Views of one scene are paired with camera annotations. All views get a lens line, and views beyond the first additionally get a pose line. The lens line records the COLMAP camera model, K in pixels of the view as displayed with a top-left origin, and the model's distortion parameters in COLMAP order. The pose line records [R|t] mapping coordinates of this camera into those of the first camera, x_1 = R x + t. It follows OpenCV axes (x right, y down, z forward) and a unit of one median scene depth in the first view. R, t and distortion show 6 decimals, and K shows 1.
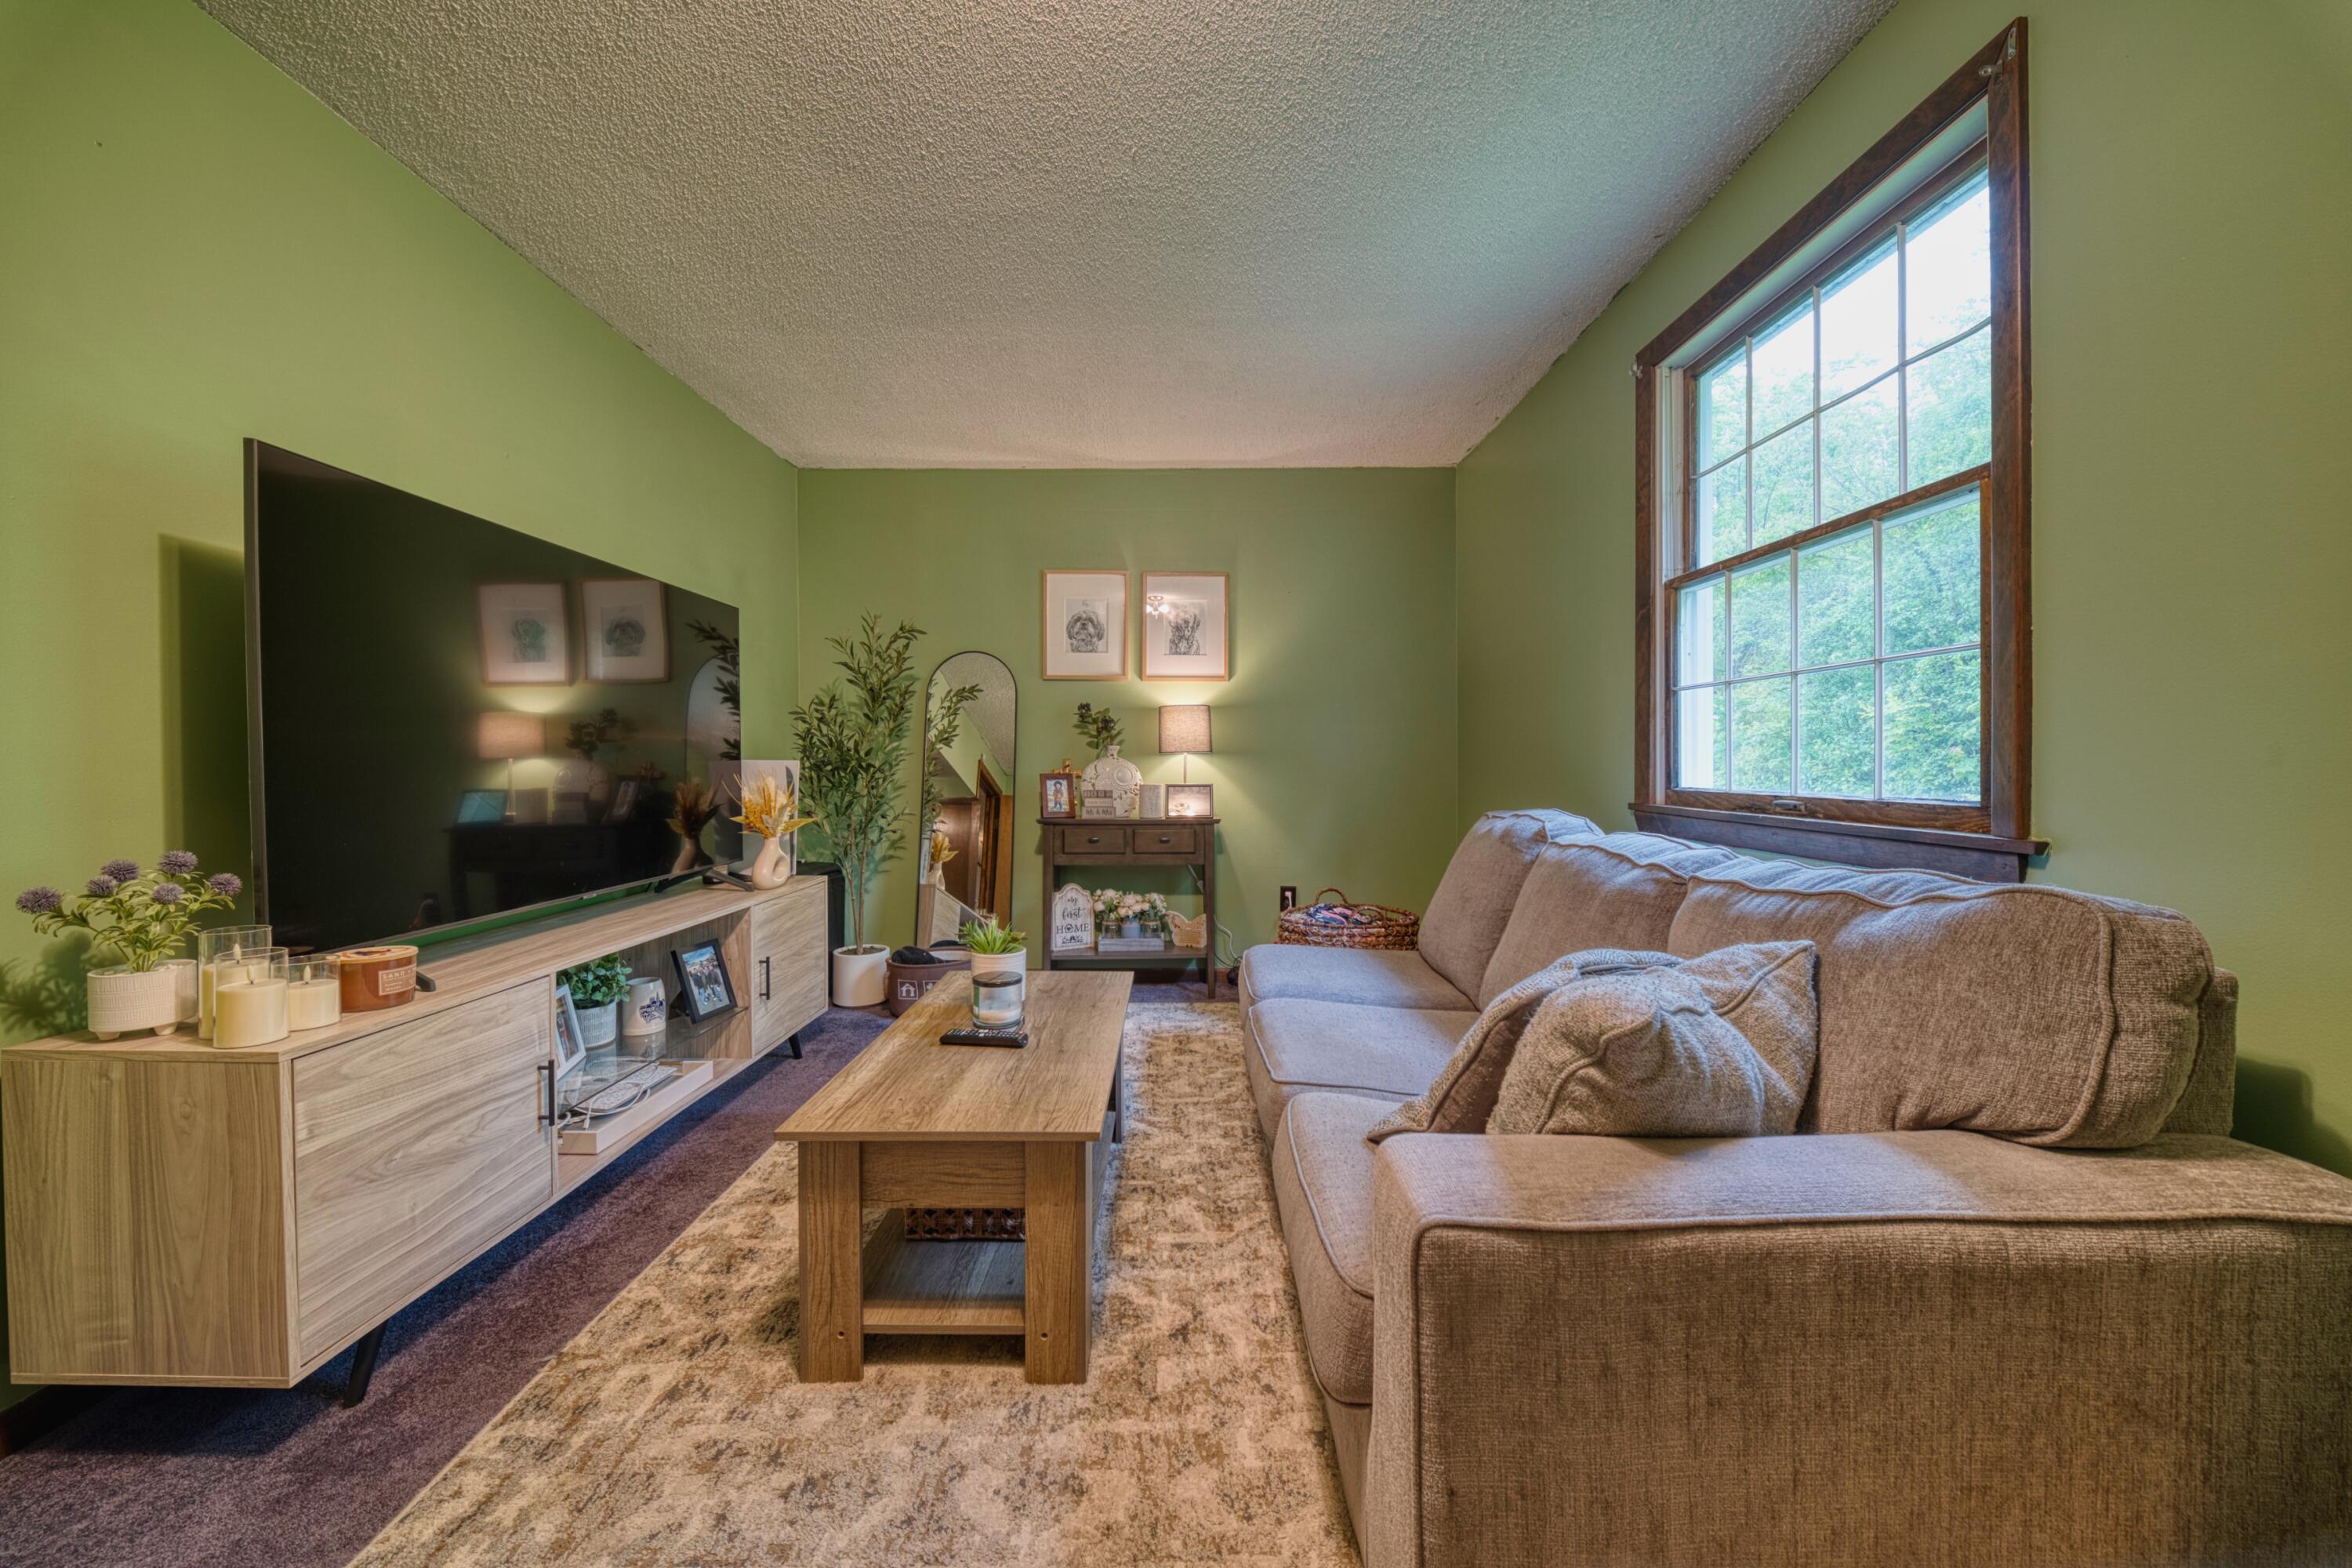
lens RADIAL K [[835.7, 0, 1173.5], [0, 835.7, 775.1], [0, 0, 1]] dist [-0.005656, -0.001380]
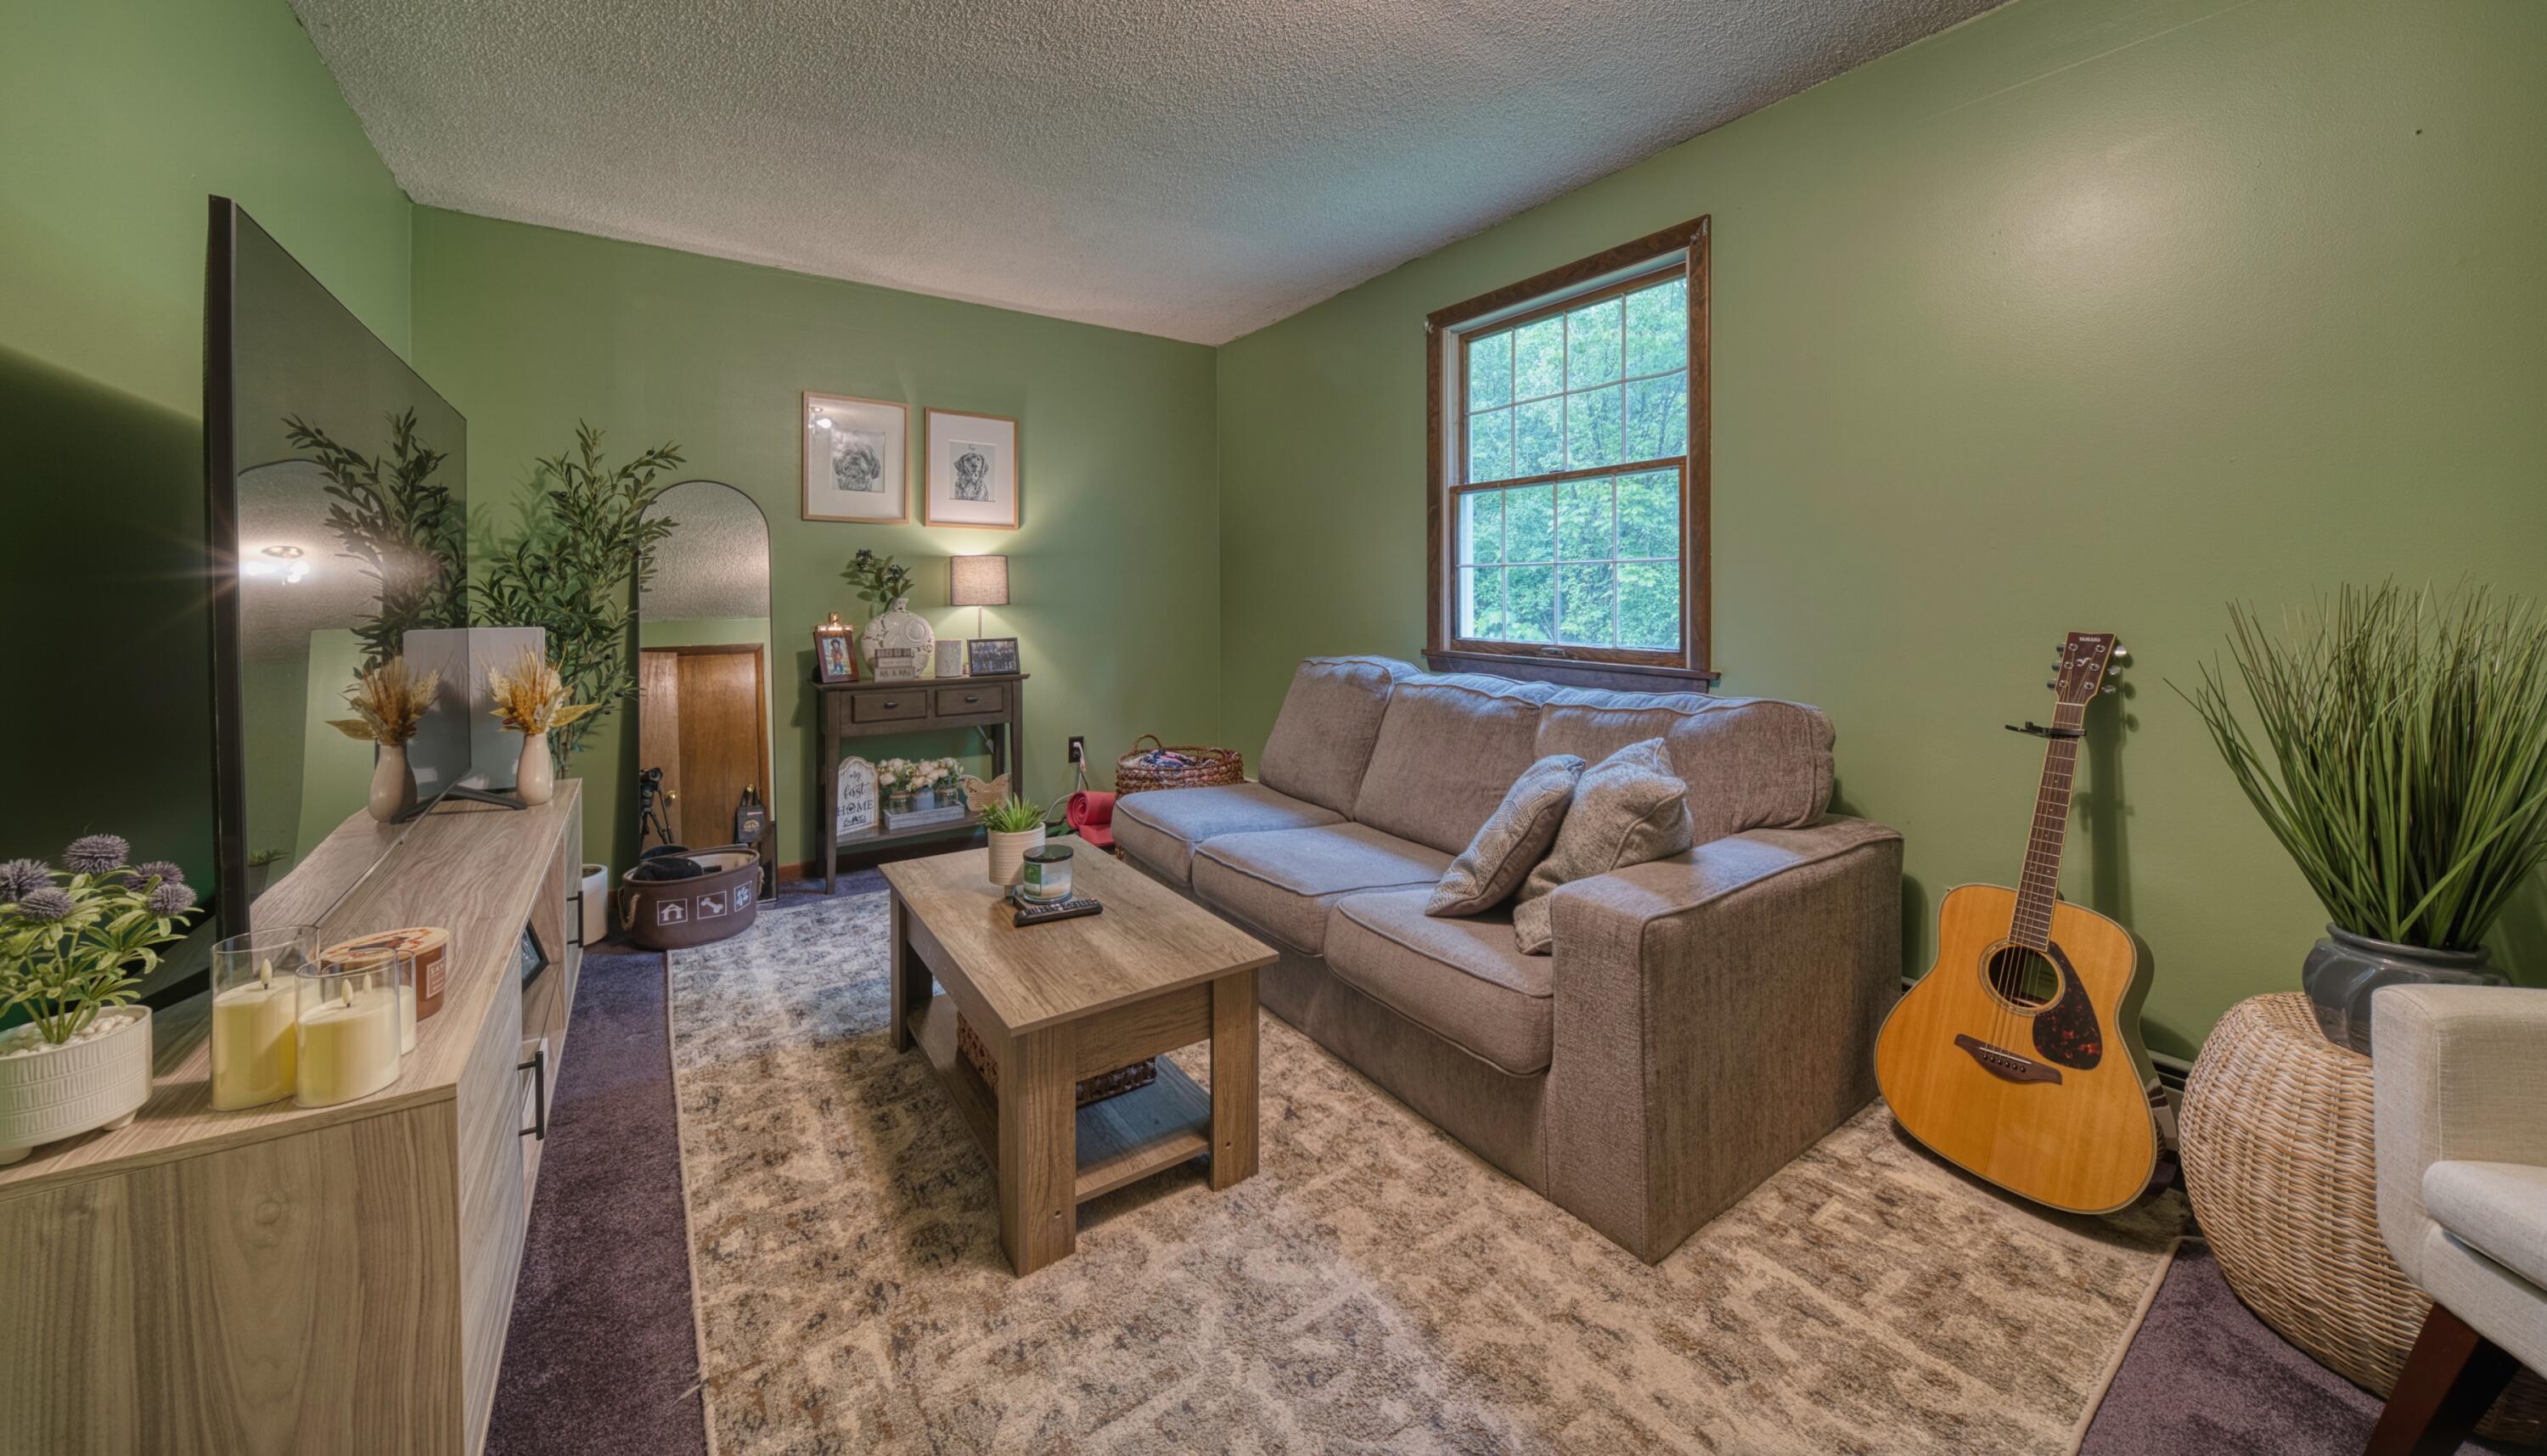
lens RADIAL K [[893.6, 0, 1271.0], [0, 893.6, 602.2], [0, 0, 1]] dist [-0.006042, -0.000671]
pose [[0.823310, -0.005081, 0.567569, -0.691561], [0.007851, 0.999966, -0.002437, -0.060925], [-0.567537, 0.006462, 0.823322, -0.042167]]
